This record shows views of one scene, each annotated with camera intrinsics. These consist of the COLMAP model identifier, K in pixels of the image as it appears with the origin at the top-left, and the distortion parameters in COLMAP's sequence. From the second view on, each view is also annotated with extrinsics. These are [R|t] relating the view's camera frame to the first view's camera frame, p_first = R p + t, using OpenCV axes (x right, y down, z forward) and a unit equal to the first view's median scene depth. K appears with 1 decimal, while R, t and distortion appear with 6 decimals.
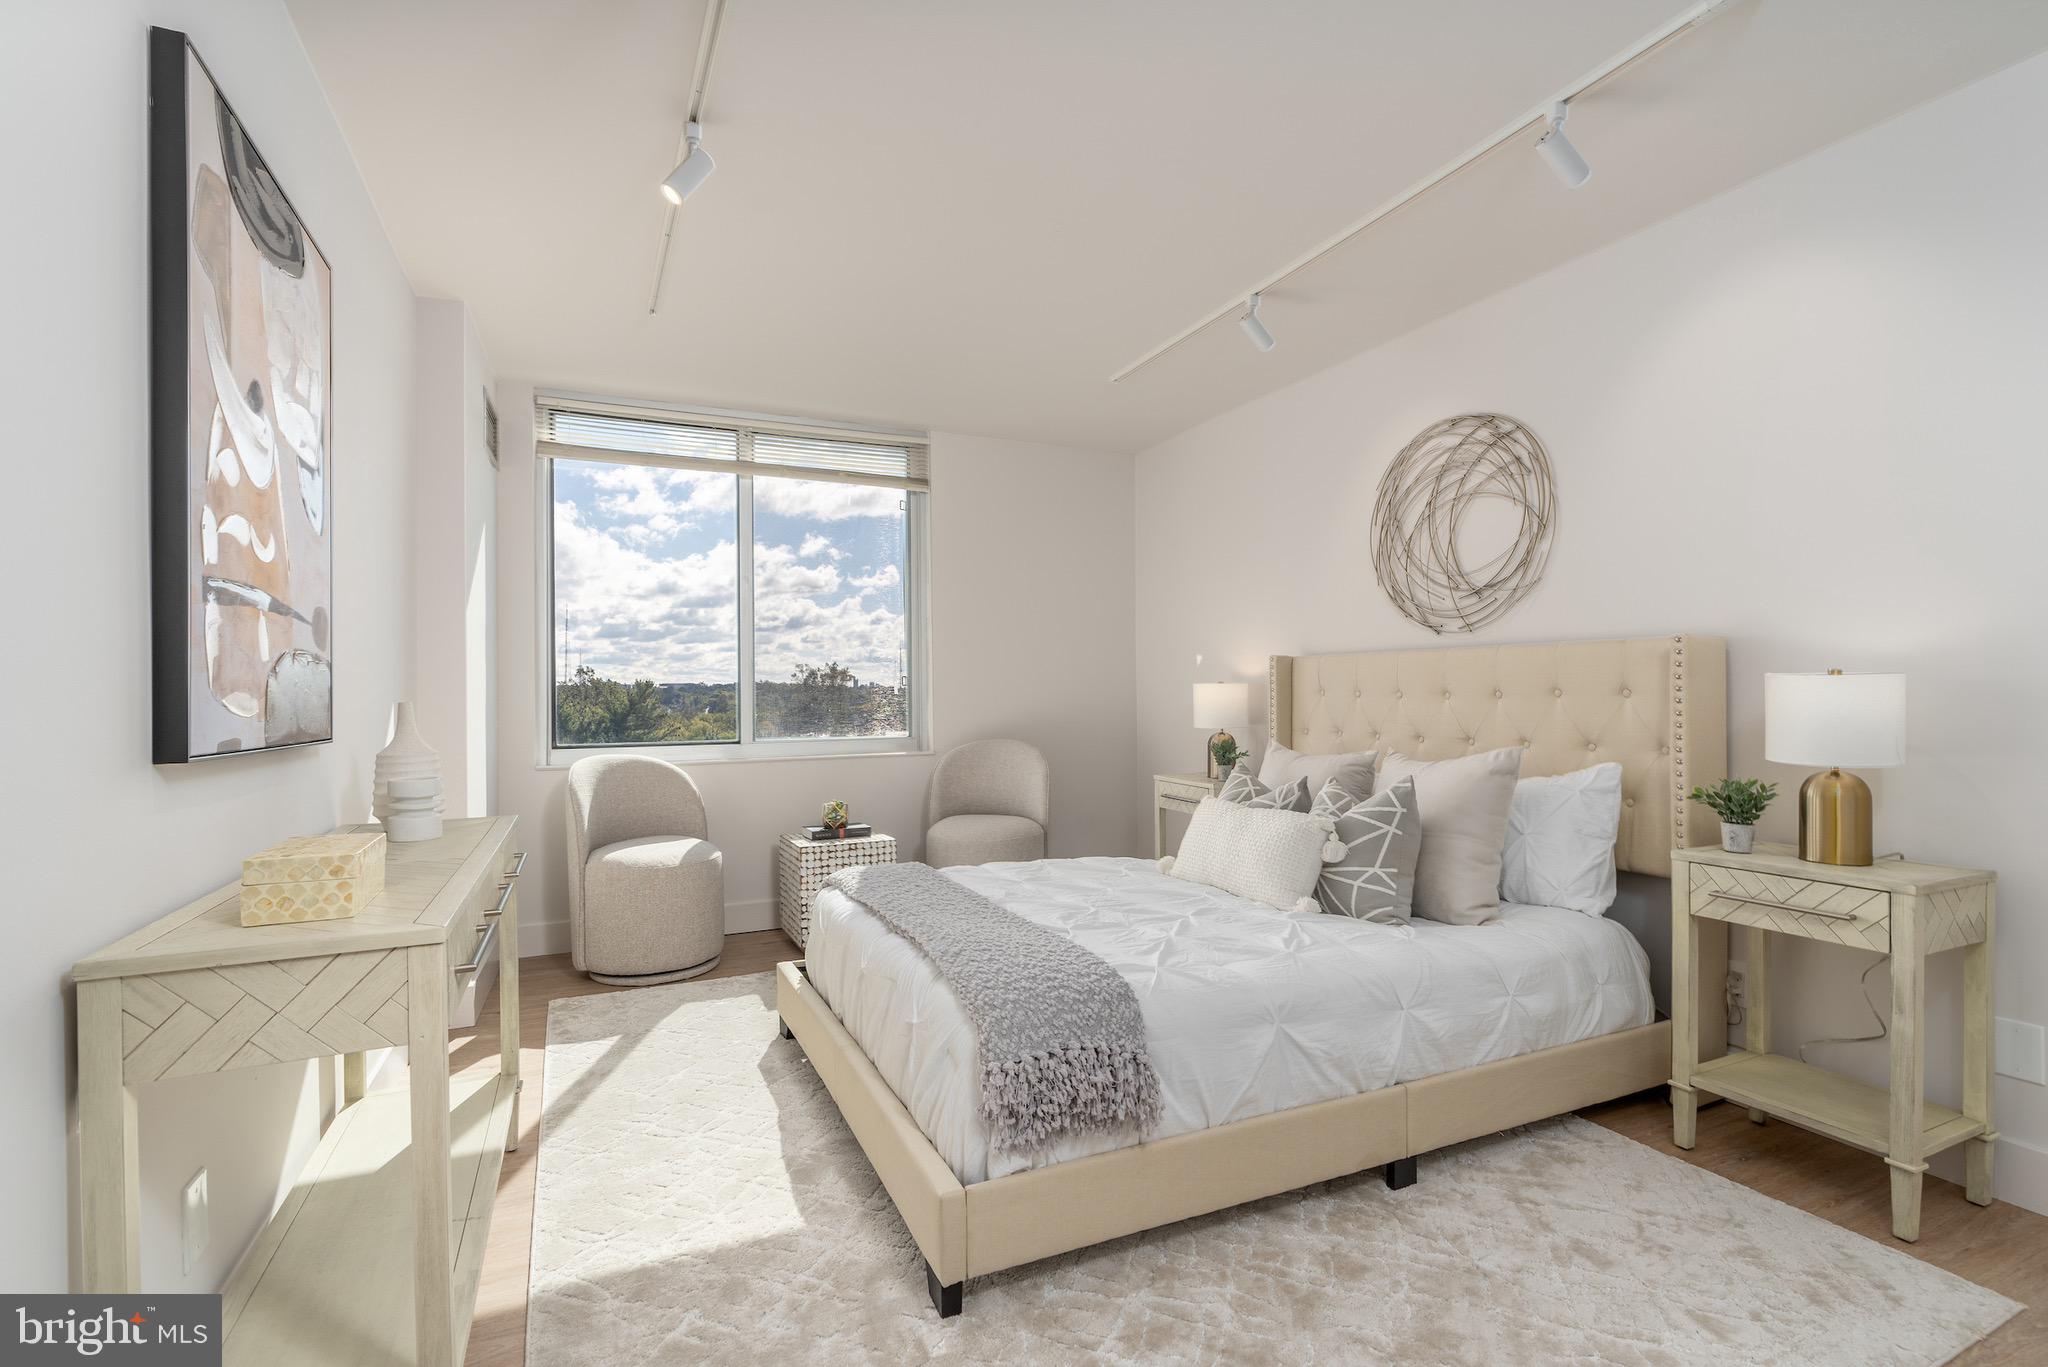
lens RADIAL K [[933.7, 0, 1018.7], [0, 933.7, 695.6], [0, 0, 1]] dist [-0.008957, 0.002146]
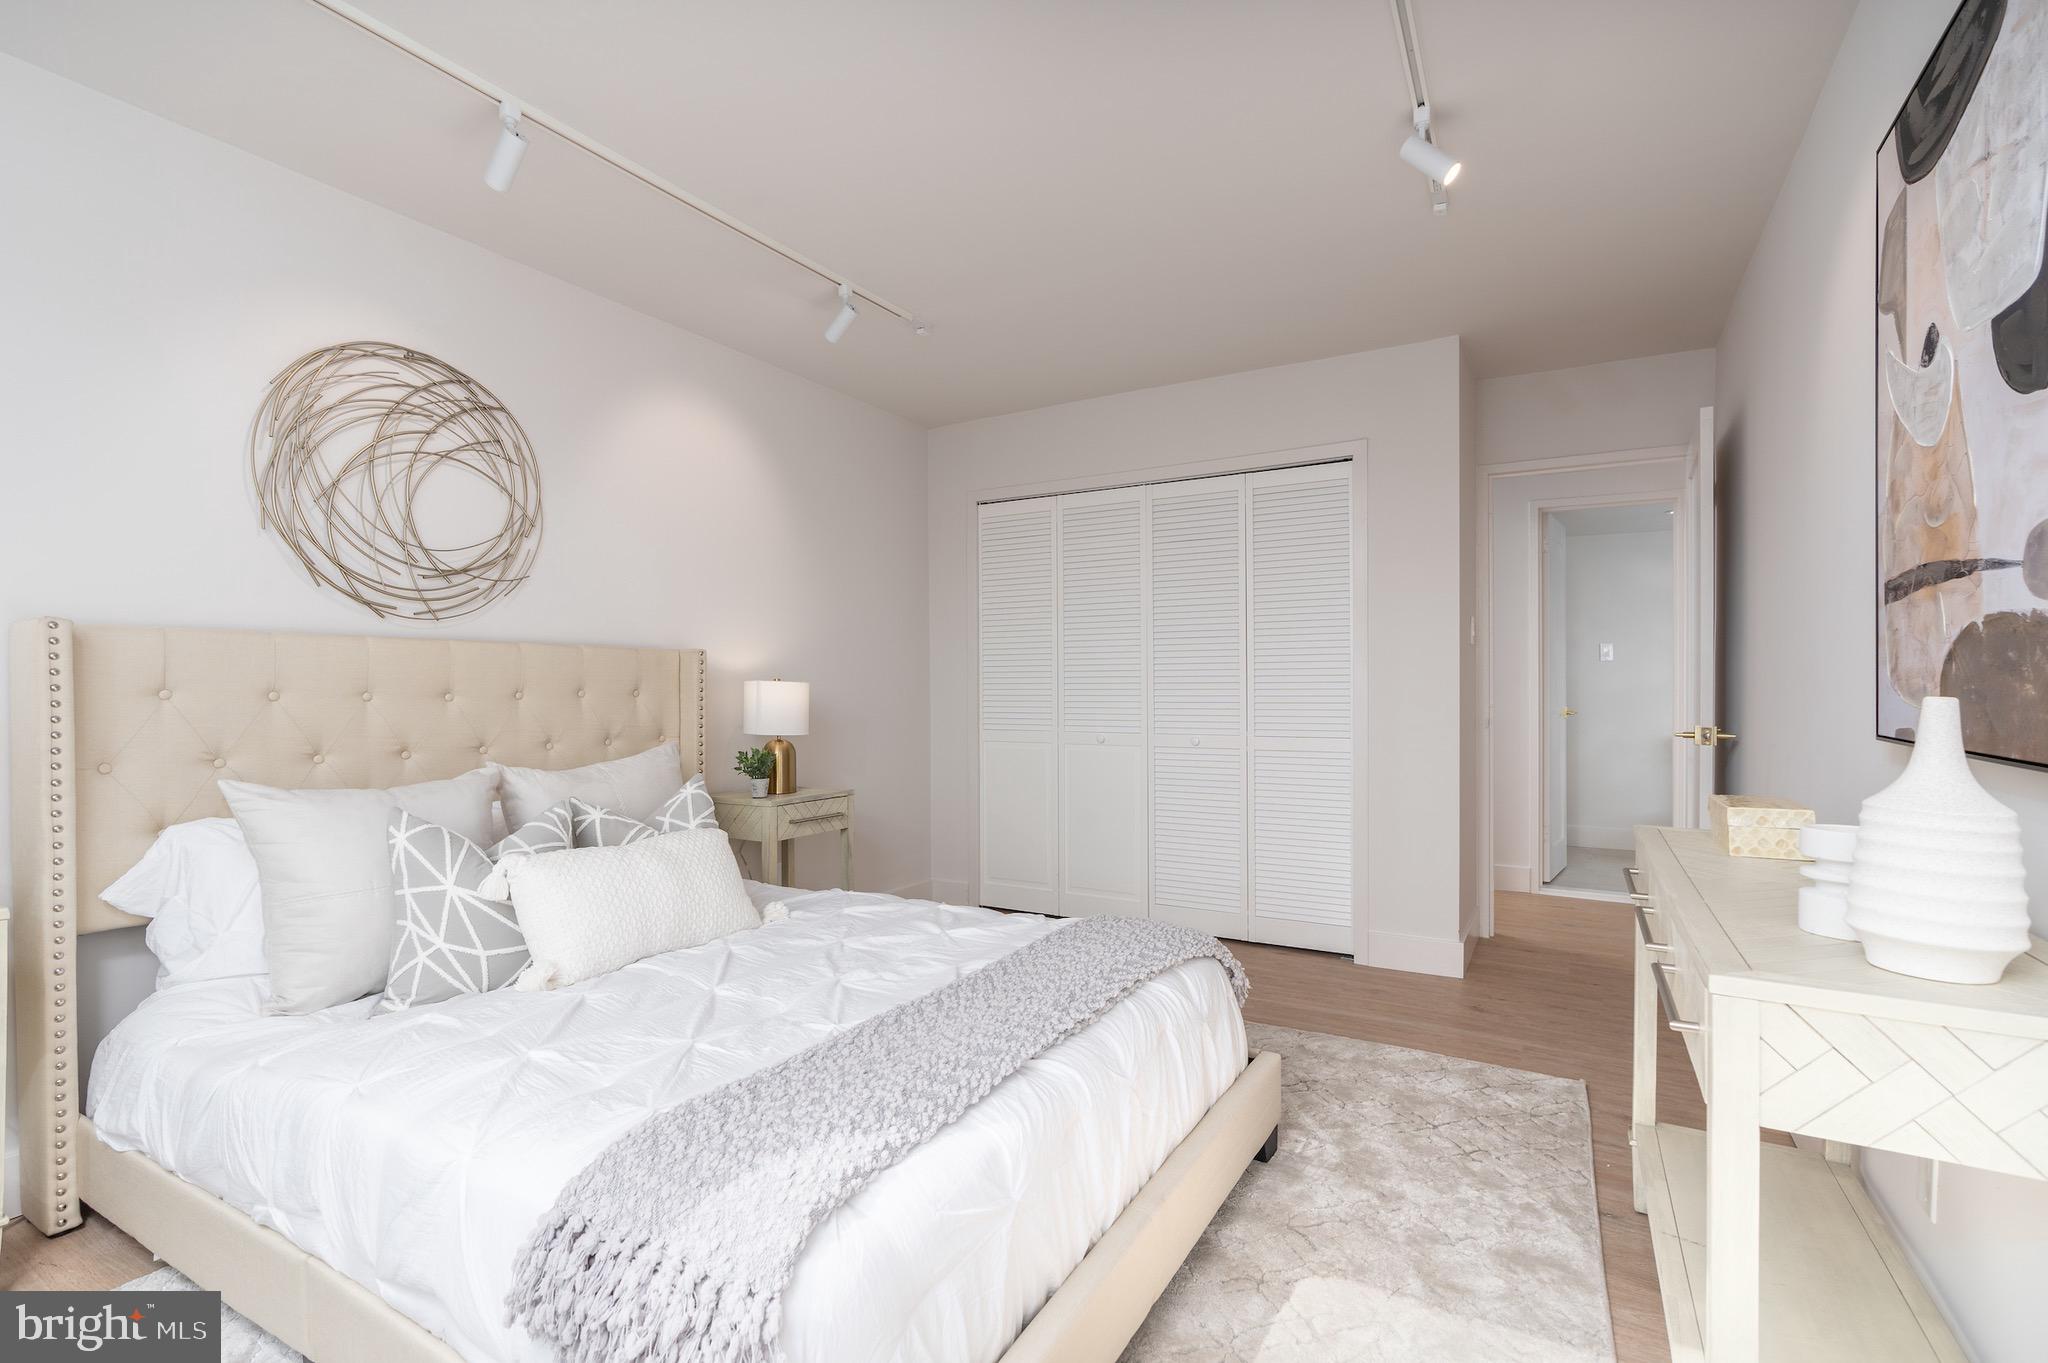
lens RADIAL K [[933.7, 0, 1018.2], [0, 933.7, 681.3], [0, 0, 1]] dist [-0.008957, 0.002146]
pose [[-0.574926, 0.011018, 0.818131, -0.494032], [0.005422, 0.999939, -0.009656, -0.003372], [-0.818188, -0.001115, -0.574950, 1.060419]]
